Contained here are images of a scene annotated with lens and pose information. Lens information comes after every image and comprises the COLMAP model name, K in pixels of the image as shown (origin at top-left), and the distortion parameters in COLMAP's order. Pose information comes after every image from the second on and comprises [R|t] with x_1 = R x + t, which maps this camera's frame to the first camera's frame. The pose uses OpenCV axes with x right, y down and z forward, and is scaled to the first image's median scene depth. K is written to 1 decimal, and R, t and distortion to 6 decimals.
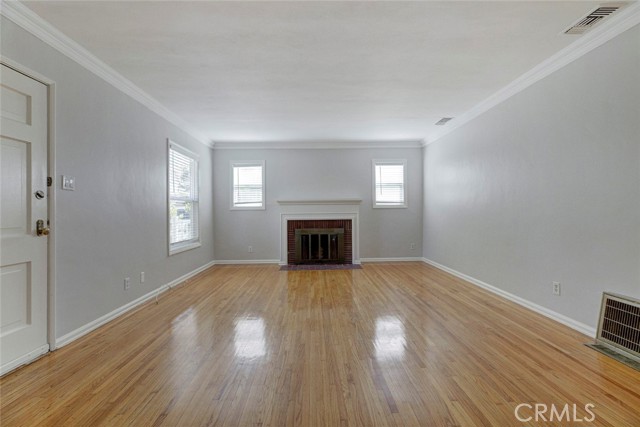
lens RADIAL K [[294.2, 0, 317.5], [0, 294.2, 209.5], [0, 0, 1]] dist [-0.004022, 0.000334]
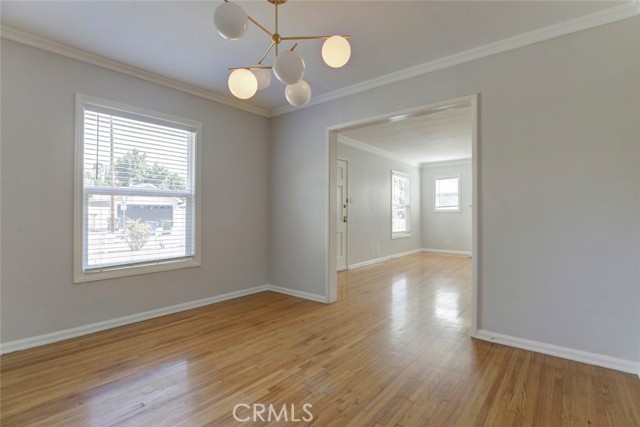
lens RADIAL K [[302.7, 0, 321.4], [0, 302.7, 216.7], [0, 0, 1]] dist [-0.005287, -0.000077]
pose [[0.766750, 0.013925, -0.641794, 0.214405], [-0.001632, 0.999804, 0.019744, -0.004078], [0.641943, -0.014091, 0.766622, -0.422661]]
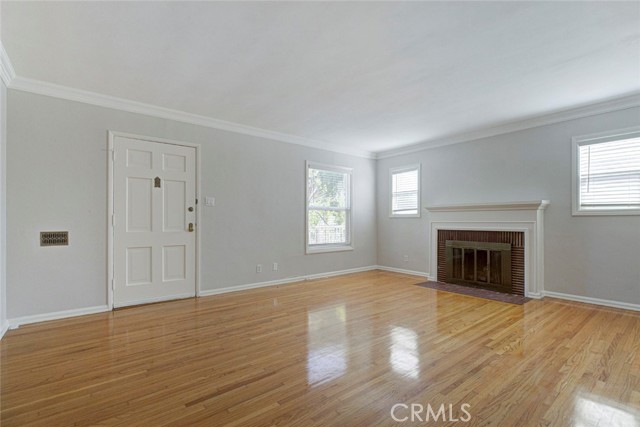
lens RADIAL K [[294.2, 0, 310.7], [0, 294.2, 218.5], [0, 0, 1]] dist [-0.004022, 0.000334]
pose [[0.608405, 0.005977, -0.793604, 0.357499], [-0.000282, 0.999973, 0.007315, -0.002194], [0.793627, -0.004227, 0.608390, 0.181668]]
